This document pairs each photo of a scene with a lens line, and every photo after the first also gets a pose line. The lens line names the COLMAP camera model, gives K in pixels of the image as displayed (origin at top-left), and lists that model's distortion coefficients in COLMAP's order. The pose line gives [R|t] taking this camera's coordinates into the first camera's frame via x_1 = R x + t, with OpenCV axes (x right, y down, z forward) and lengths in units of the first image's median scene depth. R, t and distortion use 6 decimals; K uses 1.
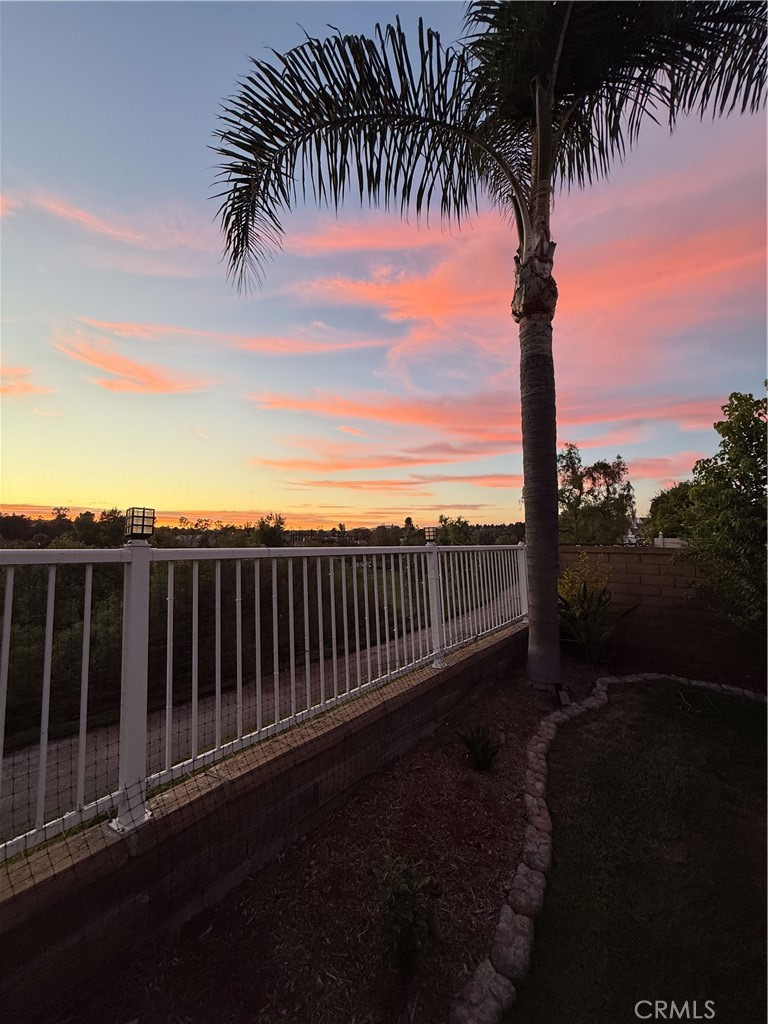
lens RADIAL K [[418.2, 0, 352.5], [0, 418.2, 515.4], [0, 0, 1]] dist [0.000236, -0.000111]
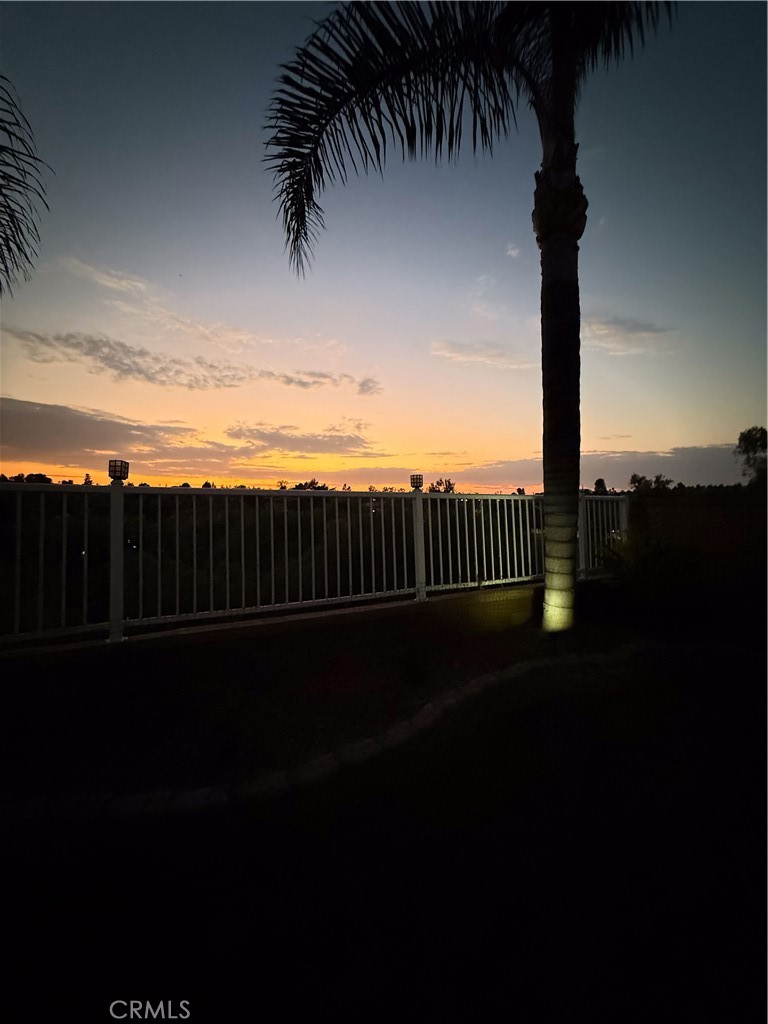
lens RADIAL K [[418.2, 0, 352.5], [0, 418.2, 515.4], [0, 0, 1]] dist [0.000236, -0.000111]
pose [[0.917723, 0.006052, -0.397175, 0.321513], [0.026320, 0.996760, 0.076003, 0.031493], [0.396348, -0.080204, 0.914590, -0.038802]]
